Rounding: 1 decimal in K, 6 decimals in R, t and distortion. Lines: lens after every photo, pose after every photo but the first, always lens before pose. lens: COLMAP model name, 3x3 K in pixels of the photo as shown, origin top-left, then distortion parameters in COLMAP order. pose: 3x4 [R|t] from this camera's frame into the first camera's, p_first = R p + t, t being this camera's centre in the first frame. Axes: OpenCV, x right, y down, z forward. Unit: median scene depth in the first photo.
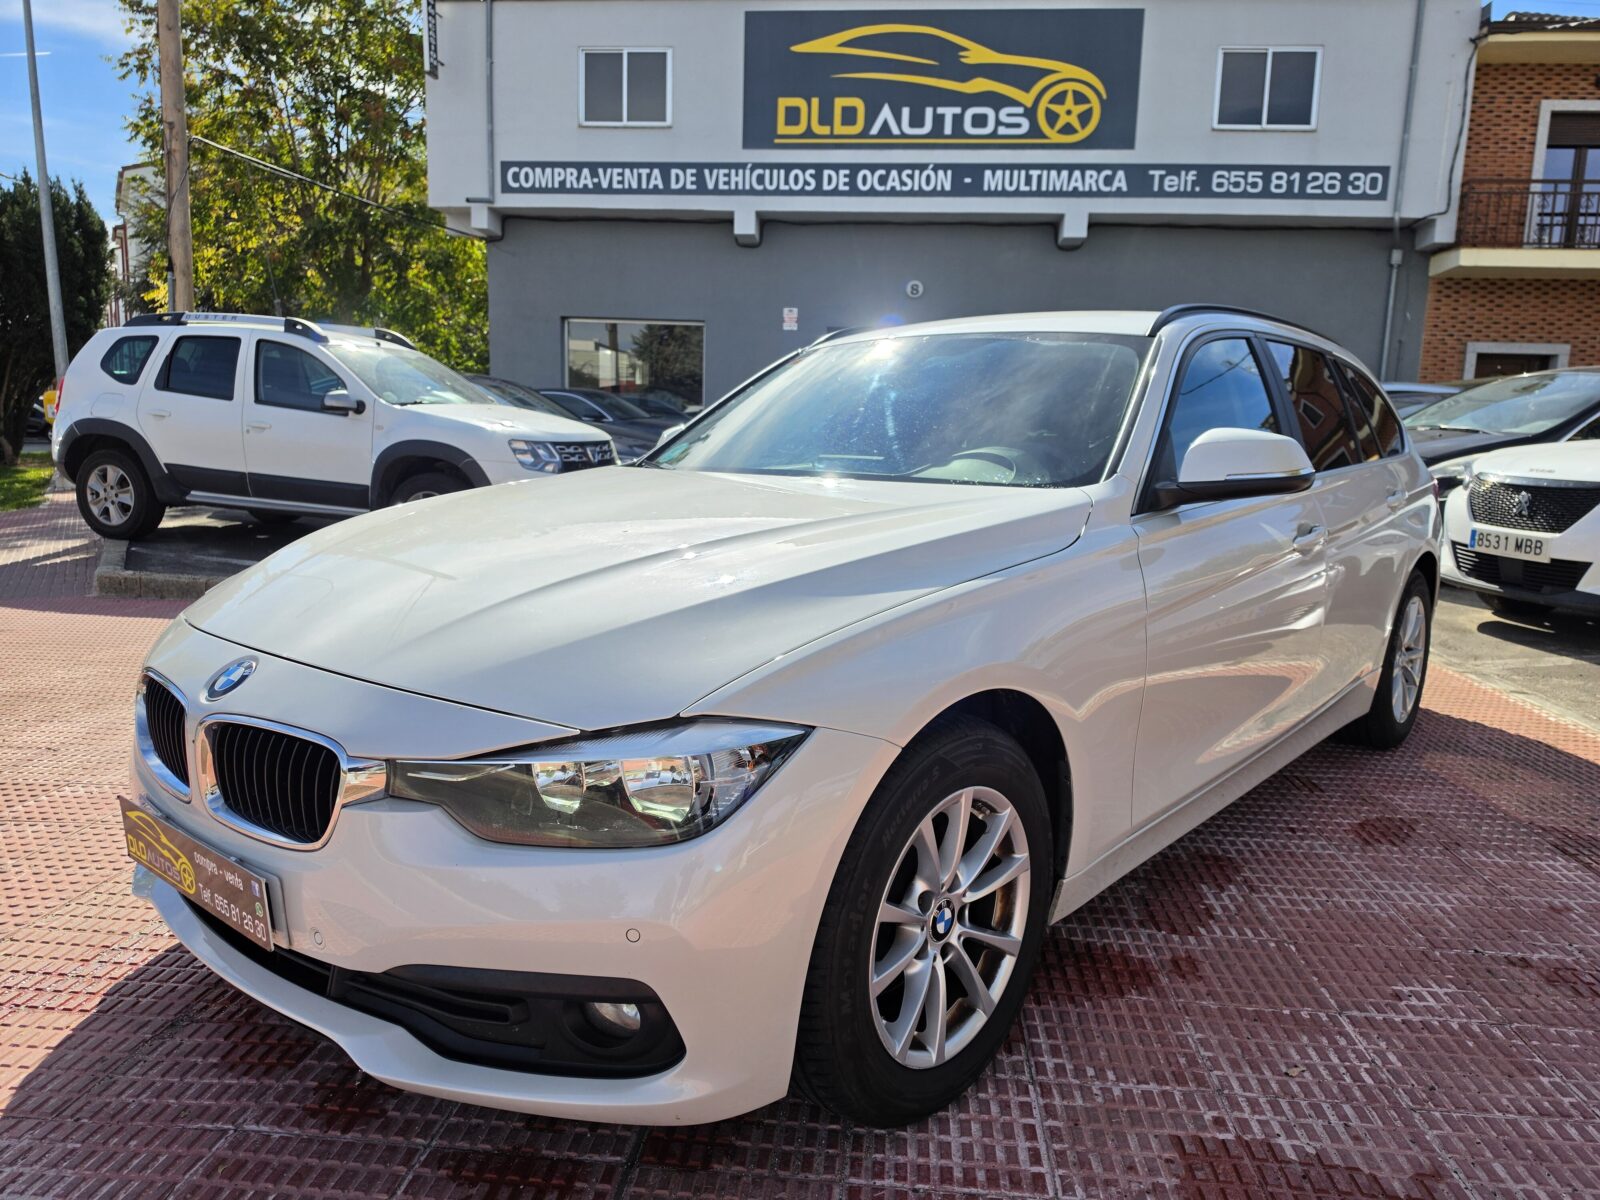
lens RADIAL K [[1279.6, 0, 800.0], [0, 1279.6, 600.0], [0, 0, 1]] dist [0.066487, -0.127284]
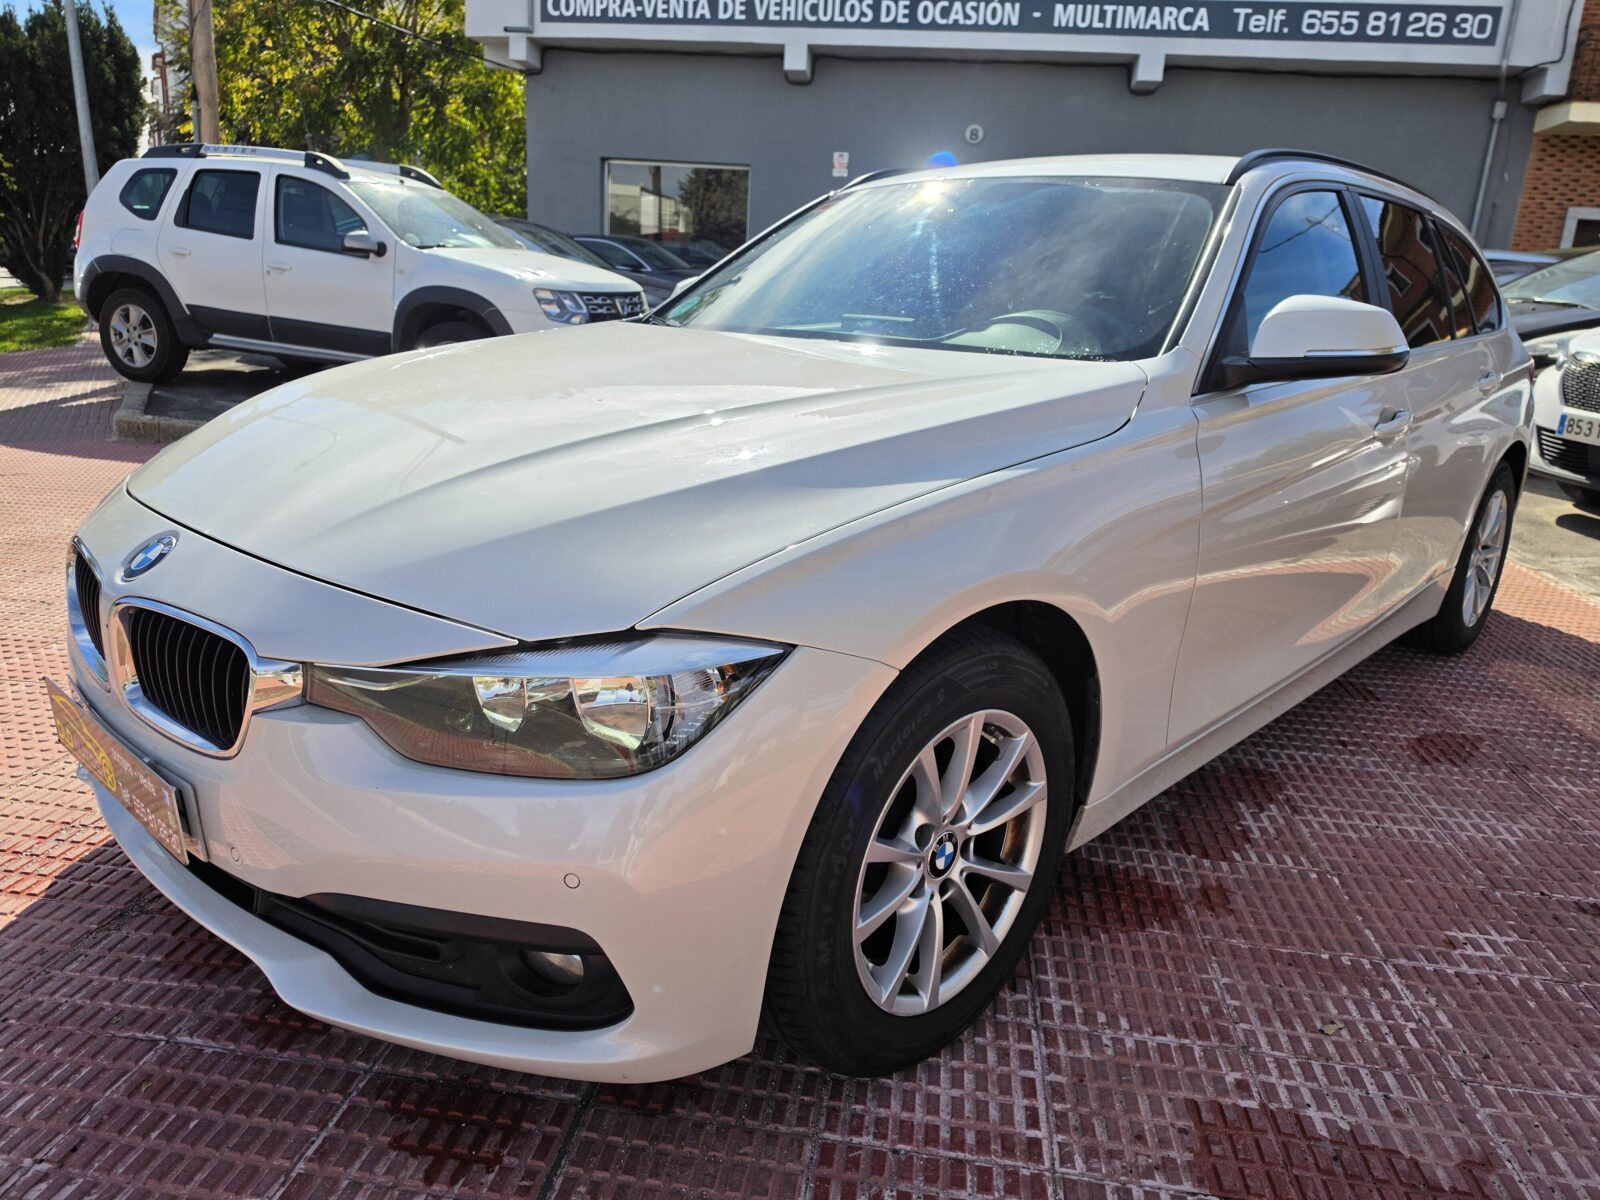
lens RADIAL K [[1204.3, 0, 800.0], [0, 1204.3, 600.0], [0, 0, 1]] dist [0.044814, -0.071848]
pose [[0.998159, 0.037509, -0.047672, 0.028650], [-0.031353, 0.991799, 0.123902, -0.016415], [0.051928, -0.122179, 0.991149, 0.119870]]
